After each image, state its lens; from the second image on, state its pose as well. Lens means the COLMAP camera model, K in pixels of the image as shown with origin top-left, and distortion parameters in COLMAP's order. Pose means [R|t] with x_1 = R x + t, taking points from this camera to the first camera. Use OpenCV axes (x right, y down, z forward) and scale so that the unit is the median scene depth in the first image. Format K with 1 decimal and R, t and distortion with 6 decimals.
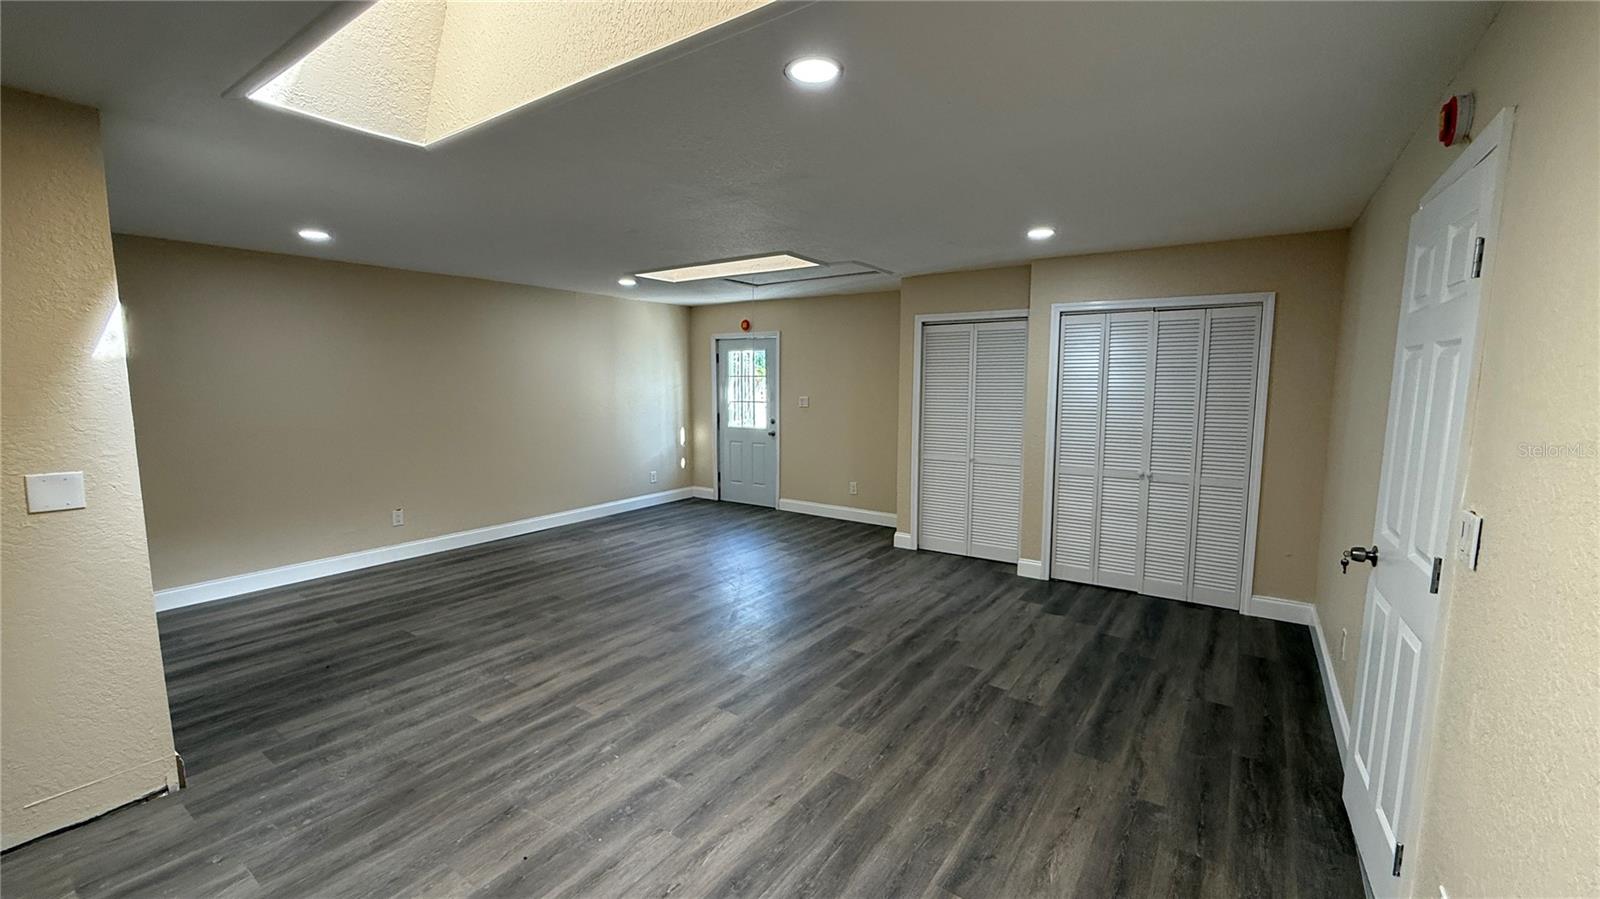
lens RADIAL K [[643.1, 0, 803.1], [0, 643.1, 437.7], [0, 0, 1]] dist [0.003836, -0.000367]
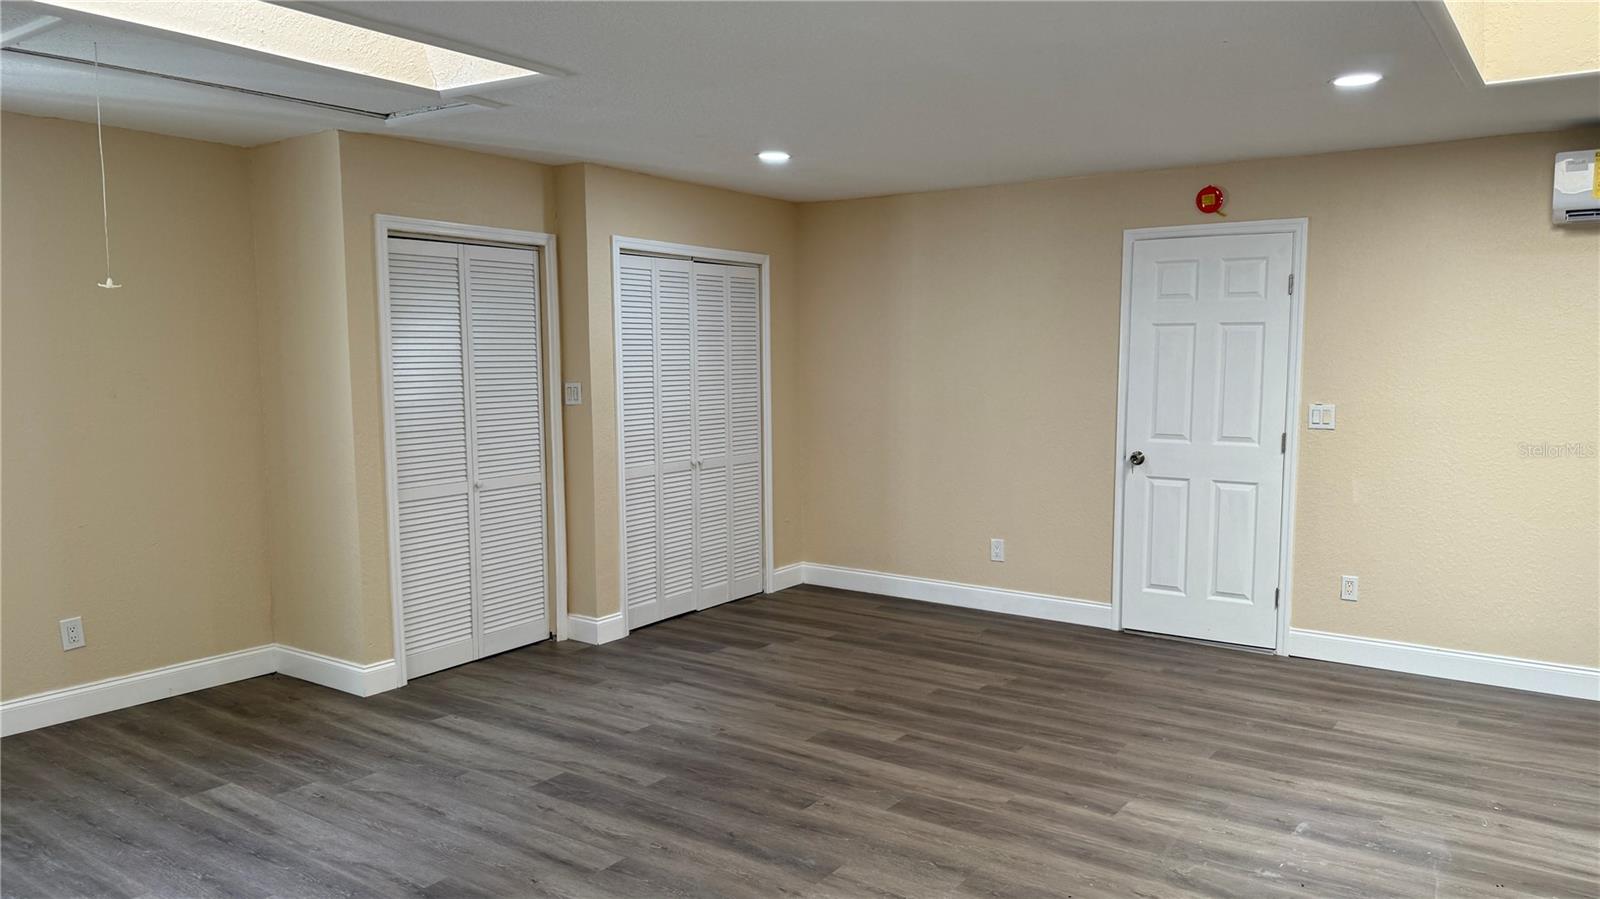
lens RADIAL K [[1128.3, 0, 796.2], [0, 1128.3, 443.9], [0, 0, 1]] dist [0.089872, -0.122287]
pose [[0.007029, -0.087836, 0.996110, -1.007941], [0.090163, 0.992133, 0.086849, -0.088744], [-0.995902, 0.089202, 0.014893, 0.974499]]
